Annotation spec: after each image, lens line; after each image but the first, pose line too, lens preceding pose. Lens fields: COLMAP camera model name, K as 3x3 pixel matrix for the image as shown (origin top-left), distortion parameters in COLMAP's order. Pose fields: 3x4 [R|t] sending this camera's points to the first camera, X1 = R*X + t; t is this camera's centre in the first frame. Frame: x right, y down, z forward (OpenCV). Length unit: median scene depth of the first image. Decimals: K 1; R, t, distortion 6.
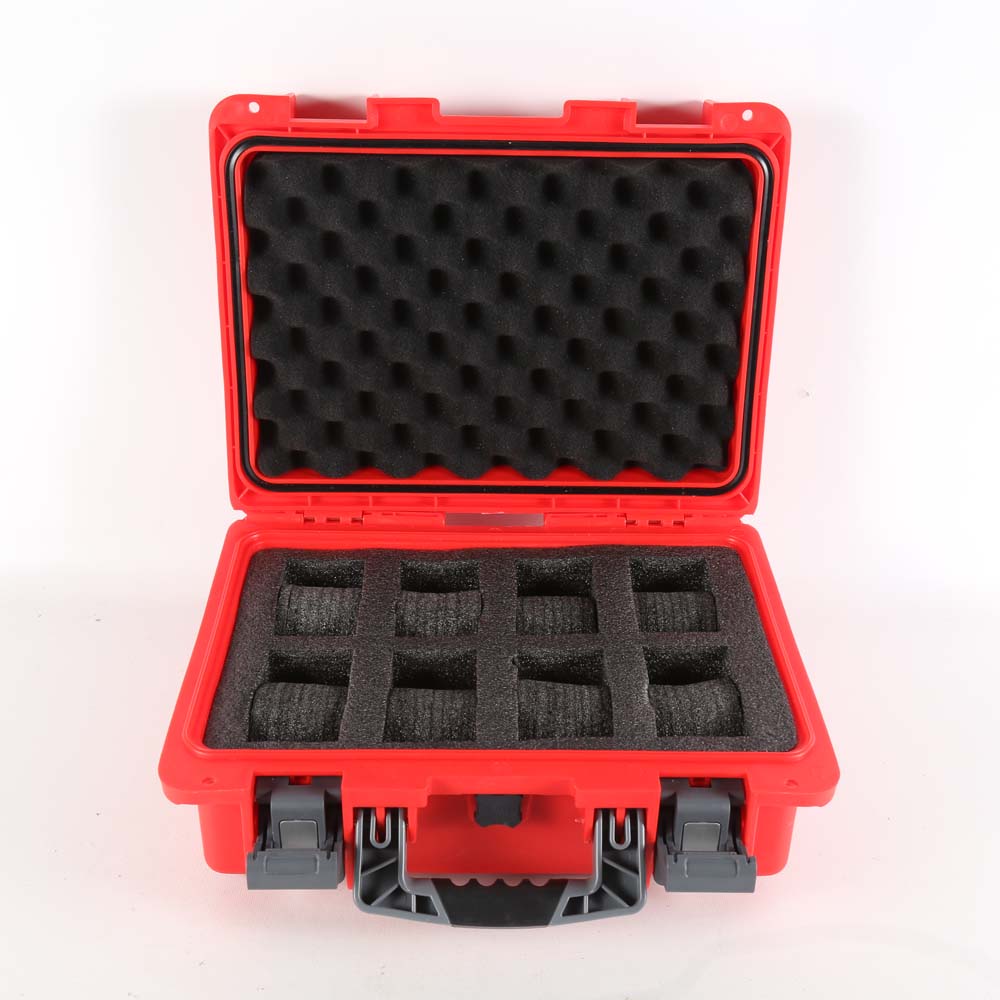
lens RADIAL K [[1350.0, 0, 500.0], [0, 1350.0, 500.0], [0, 0, 1]] dist [0.000966, 0.020944]
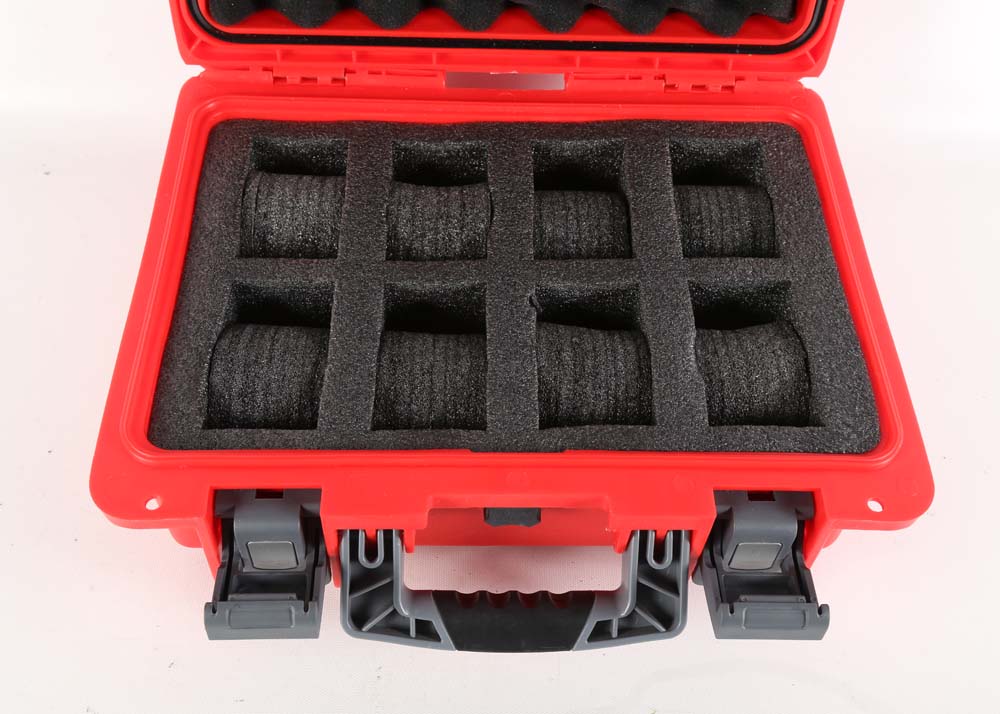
lens RADIAL K [[1114.7, 0, 500.0], [0, 1114.7, 357.0], [0, 0, 1]] dist [0.014107, 0.032767]
pose [[0.999808, 0.012012, 0.015477, -0.017672], [-0.017090, 0.920989, 0.389214, -0.105155], [-0.009579, -0.389403, 0.921017, 0.338909]]
